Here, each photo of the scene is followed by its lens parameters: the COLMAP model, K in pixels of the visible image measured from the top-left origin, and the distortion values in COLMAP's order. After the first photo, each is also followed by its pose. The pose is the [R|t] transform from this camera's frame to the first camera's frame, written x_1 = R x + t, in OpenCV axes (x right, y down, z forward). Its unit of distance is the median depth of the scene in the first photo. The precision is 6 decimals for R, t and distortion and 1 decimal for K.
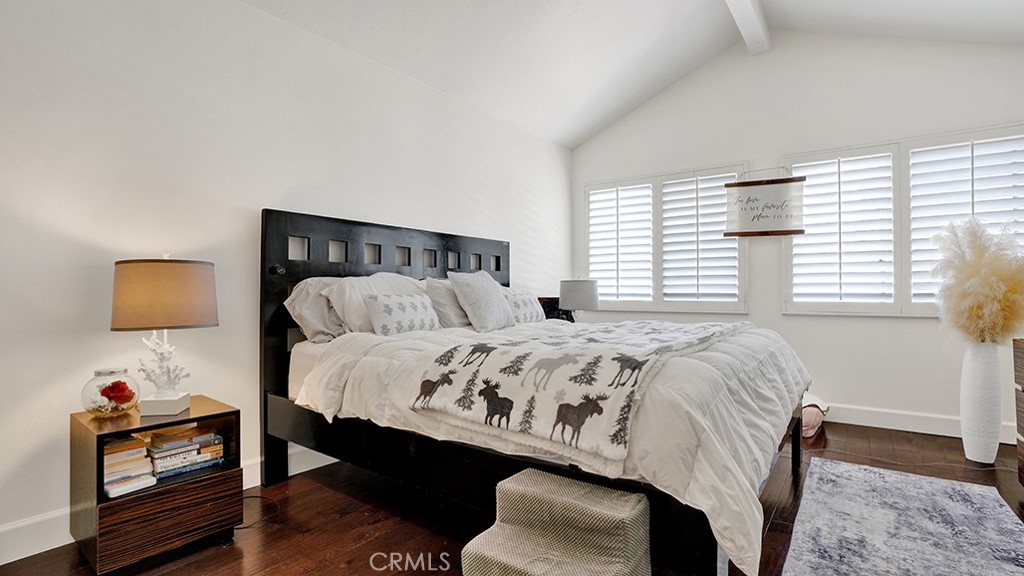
lens RADIAL K [[485.6, 0, 520.3], [0, 485.6, 291.3], [0, 0, 1]] dist [-0.038678, 0.012980]
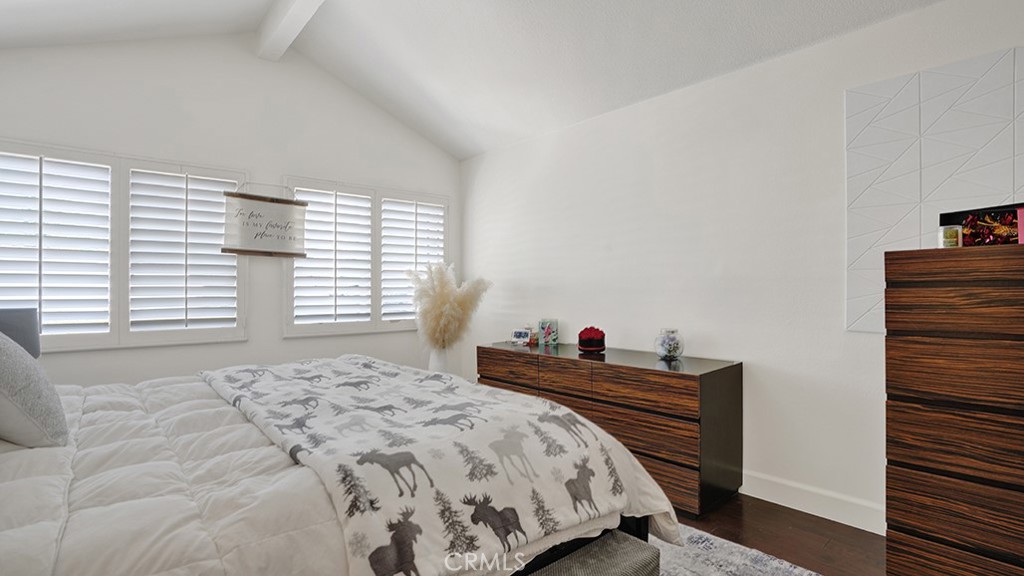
lens RADIAL K [[485.6, 0, 520.7], [0, 485.6, 291.1], [0, 0, 1]] dist [-0.038678, 0.012980]
pose [[0.240650, -0.001974, 0.970610, -0.293329], [0.001104, 0.999998, 0.001759, -0.048889], [-0.970611, 0.000648, 0.240651, 0.300372]]
